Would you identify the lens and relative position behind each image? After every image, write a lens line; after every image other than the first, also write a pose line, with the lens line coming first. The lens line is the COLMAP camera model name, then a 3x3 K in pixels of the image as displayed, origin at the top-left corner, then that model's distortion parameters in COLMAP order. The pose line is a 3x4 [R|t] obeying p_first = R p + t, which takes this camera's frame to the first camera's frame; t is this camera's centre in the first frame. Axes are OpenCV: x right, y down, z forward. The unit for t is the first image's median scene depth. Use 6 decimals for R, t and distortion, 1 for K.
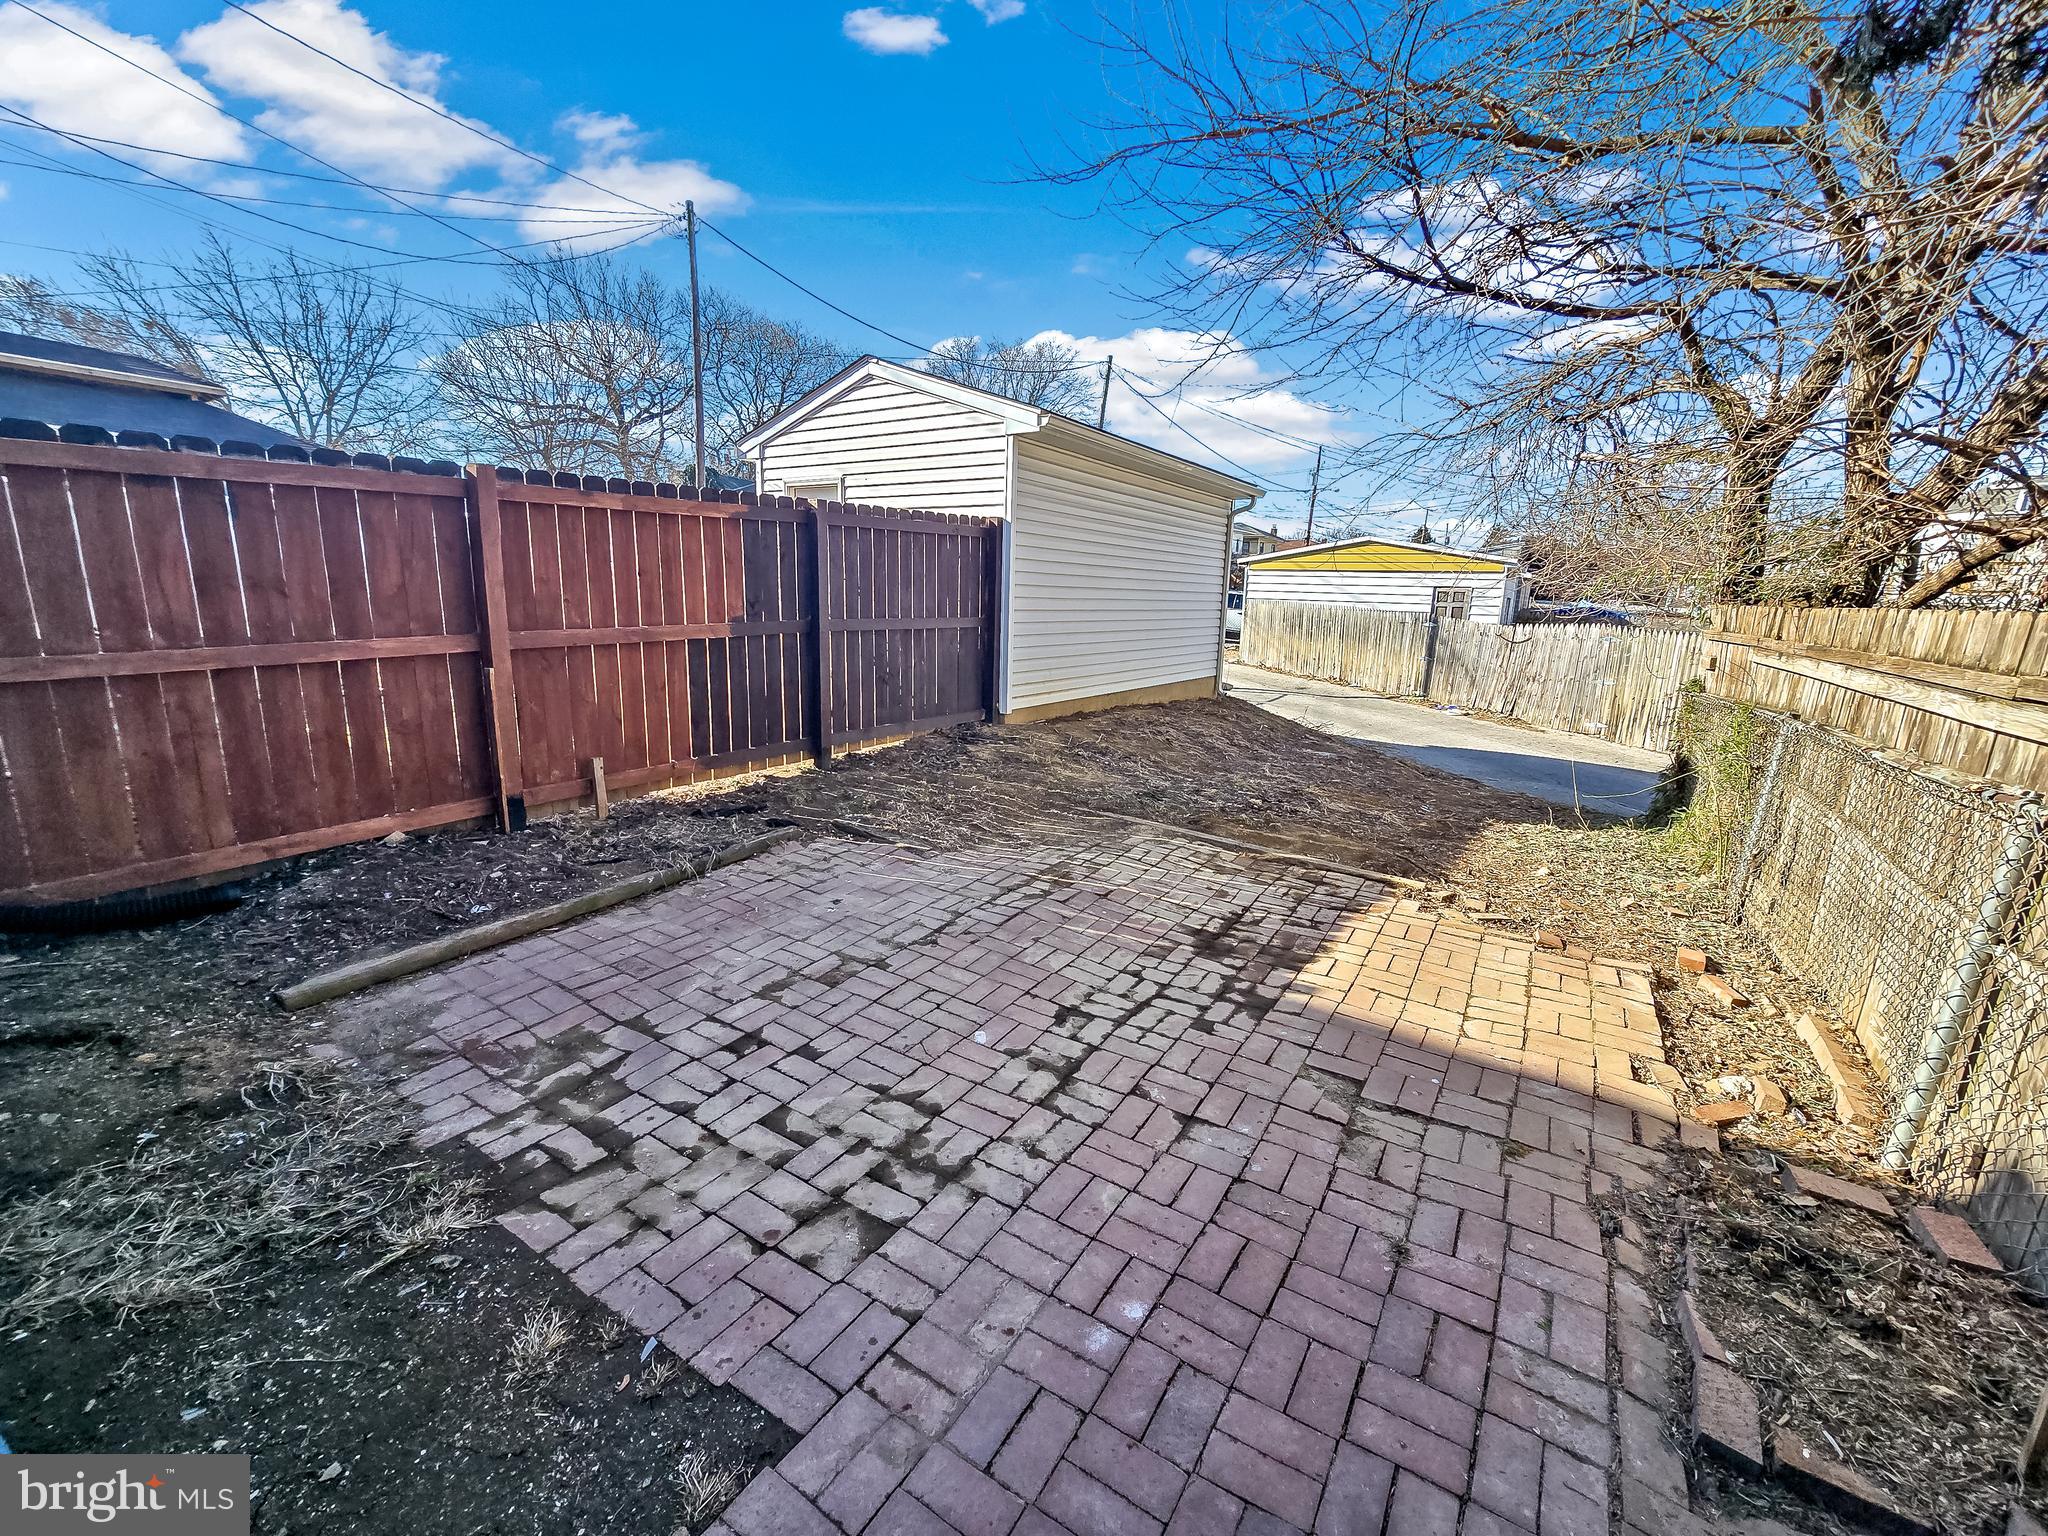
lens RADIAL K [[843.5, 0, 1029.0], [0, 843.5, 756.9], [0, 0, 1]] dist [-0.008070, 0.000705]
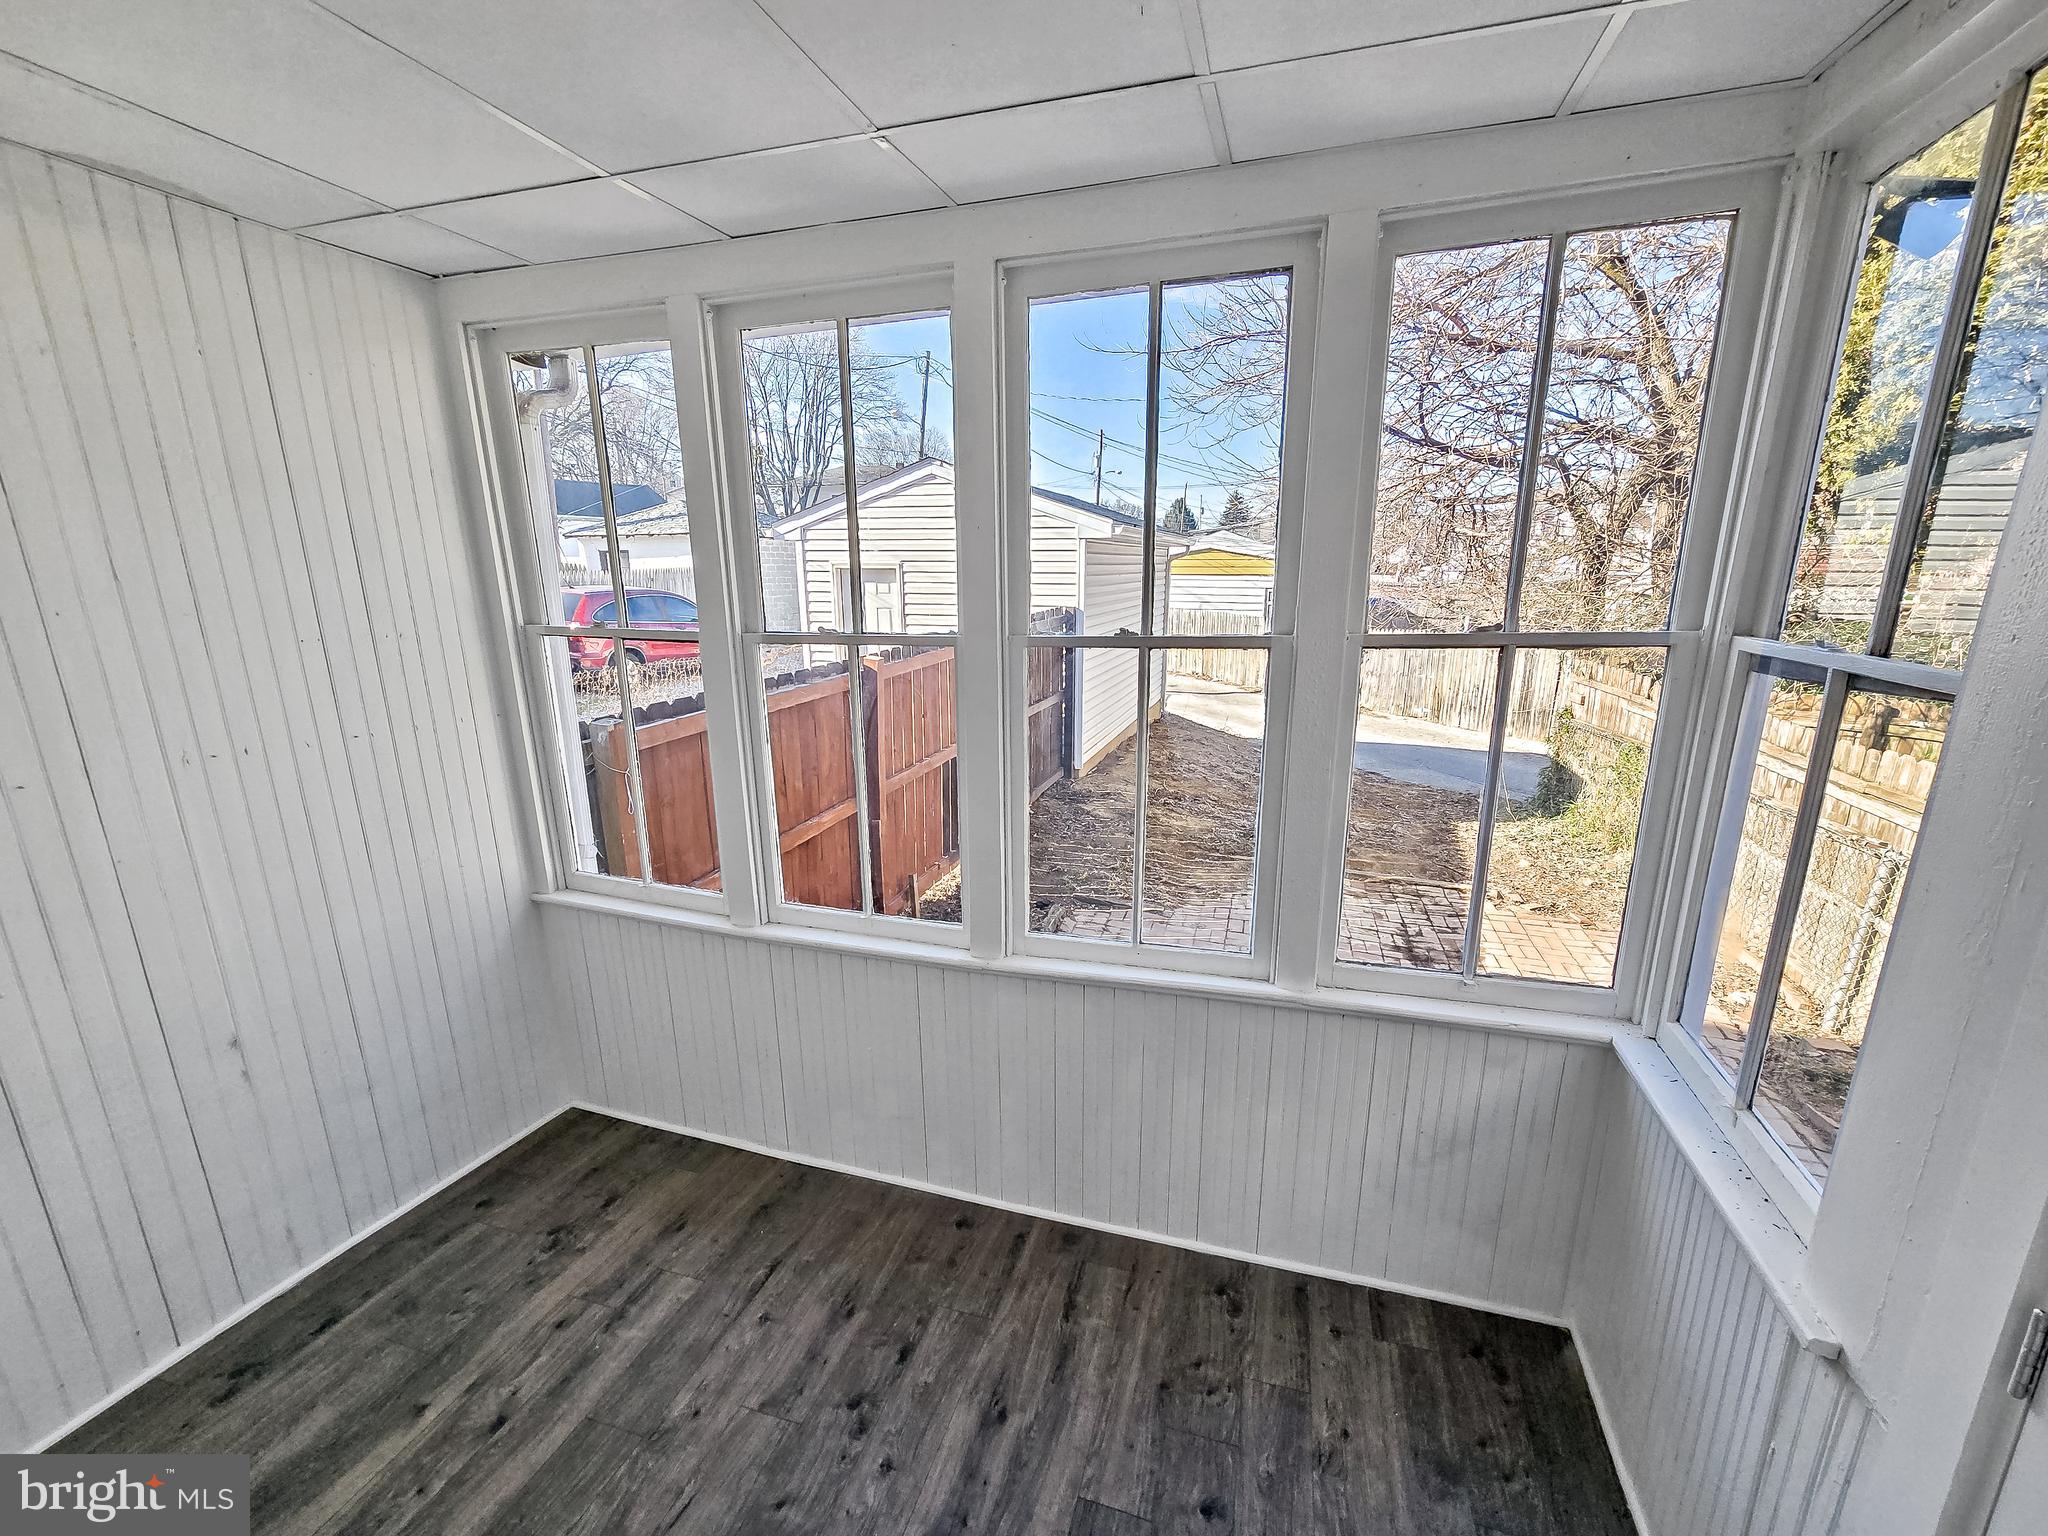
lens RADIAL K [[843.5, 0, 1033.9], [0, 843.5, 774.0], [0, 0, 1]] dist [-0.008070, 0.000705]
pose [[0.960116, -0.095871, 0.262653, -0.494671], [0.080403, 0.994368, 0.069047, -0.160852], [-0.267793, -0.045175, 0.962417, -0.158167]]
